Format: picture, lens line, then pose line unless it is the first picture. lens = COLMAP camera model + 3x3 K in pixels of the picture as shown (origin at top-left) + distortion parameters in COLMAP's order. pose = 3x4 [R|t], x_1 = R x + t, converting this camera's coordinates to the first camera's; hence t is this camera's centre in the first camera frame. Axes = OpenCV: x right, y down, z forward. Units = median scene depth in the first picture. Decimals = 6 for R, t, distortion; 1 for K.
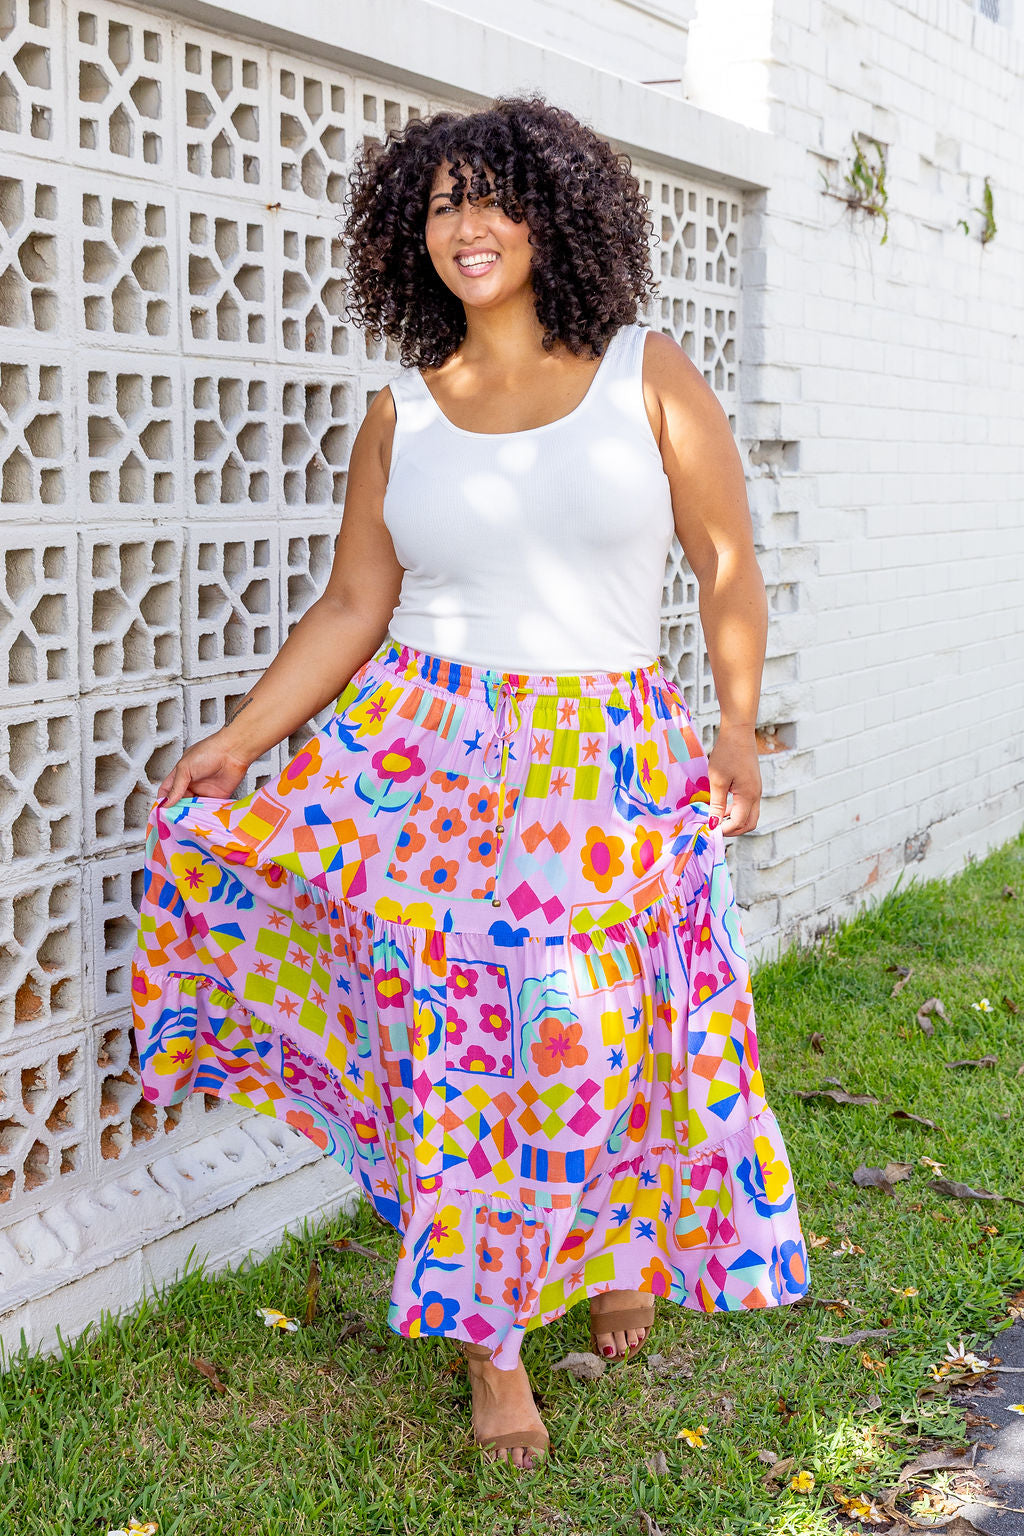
lens RADIAL K [[1986.2, 0, 556.1], [0, 1986.2, 799.9], [0, 0, 1]] dist [0.019017, -0.005451]
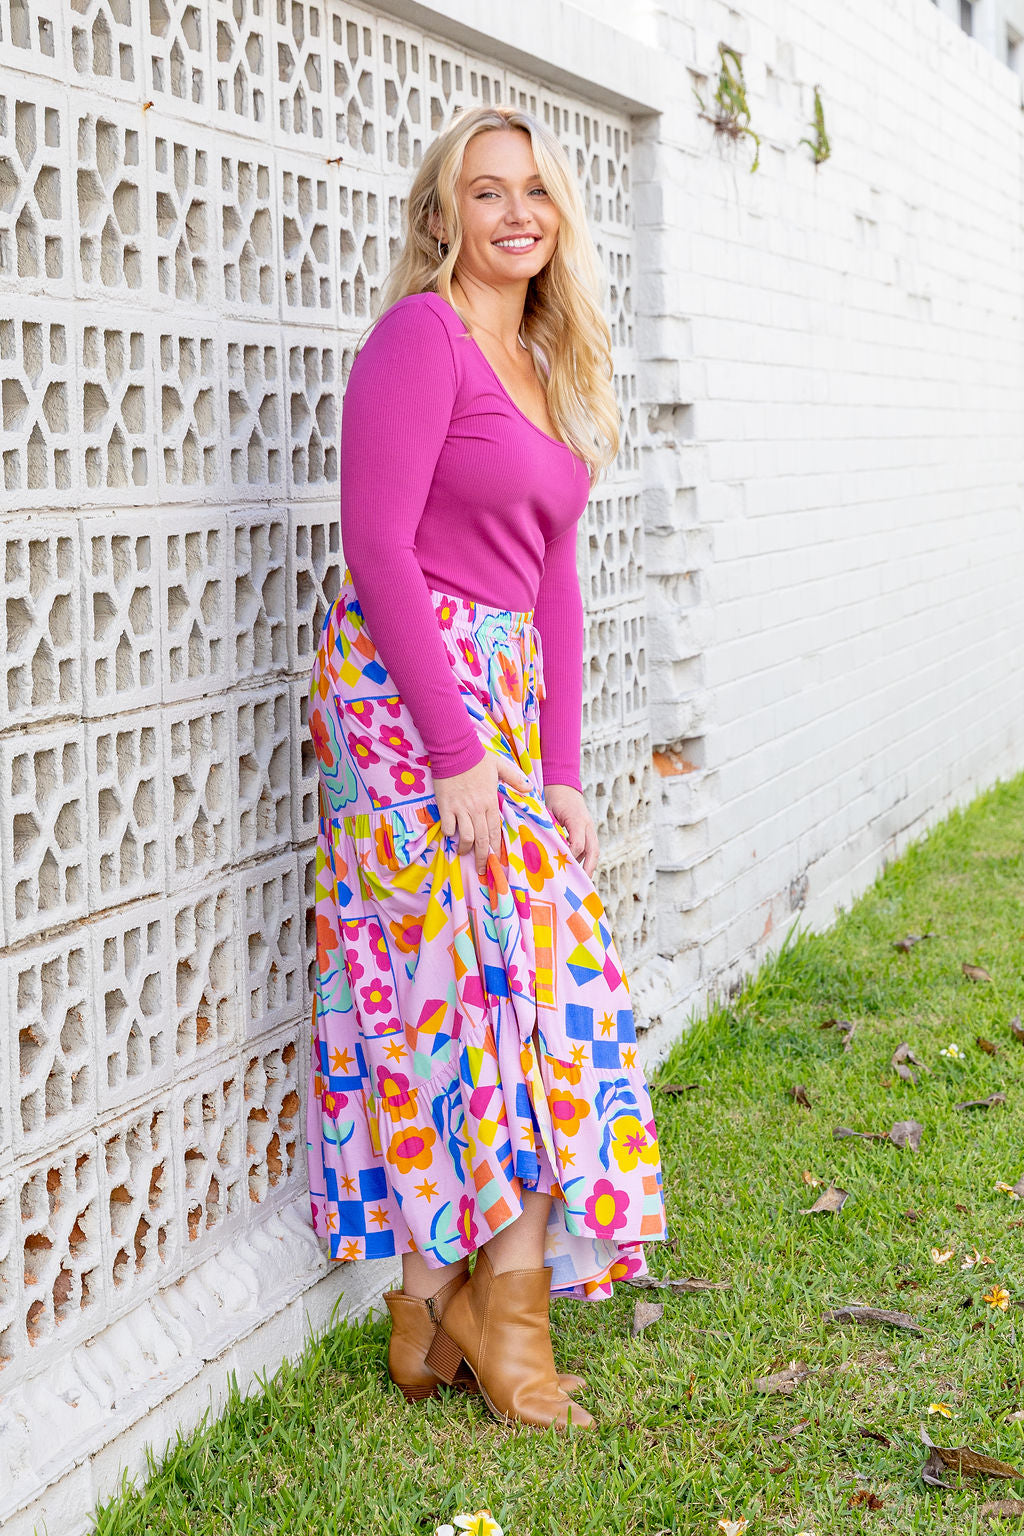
lens RADIAL K [[3003.7, 0, 511.4], [0, 3003.7, 815.5], [0, 0, 1]] dist [0.004701, -0.012935]
pose [[0.975422, -0.055759, 0.213172, -0.369331], [0.065694, 0.997046, -0.039805, 0.063005], [-0.210323, 0.052831, 0.976203, -0.350331]]
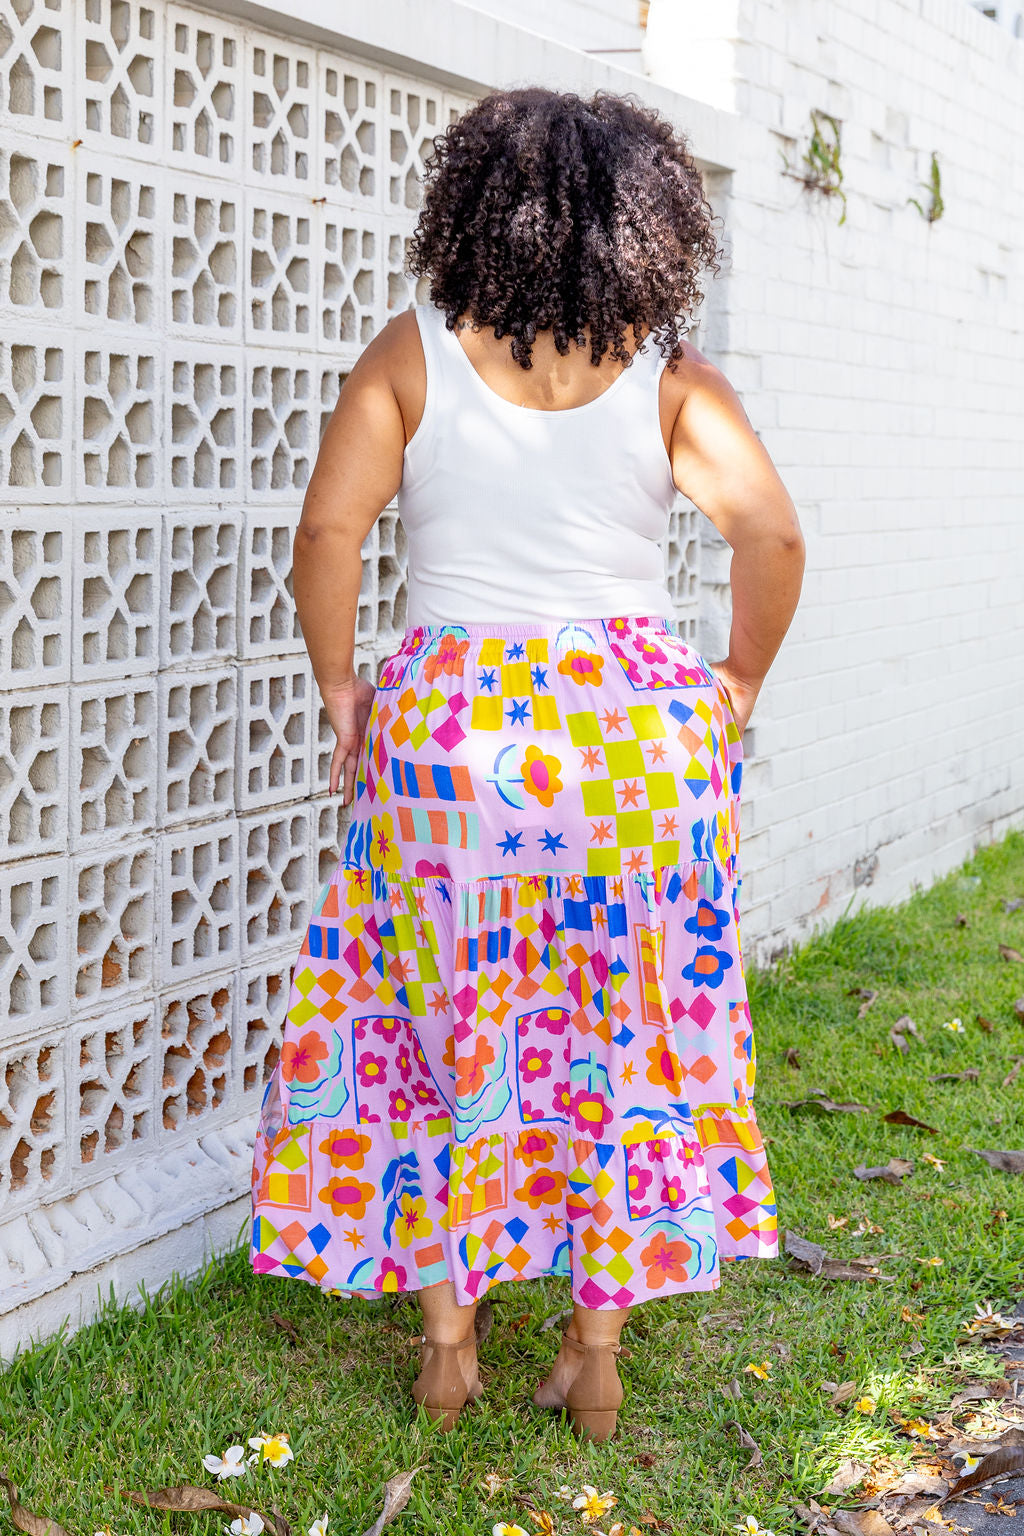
lens RADIAL K [[2511.5, 0, 509.0], [0, 2511.5, 796.3], [0, 0, 1]] dist [0.028868, -0.111598]
pose [[0.996725, 0.002212, 0.080841, -0.146344], [0.000235, 0.999542, -0.030250, 0.046188], [-0.080871, 0.030170, 0.996268, -0.282166]]
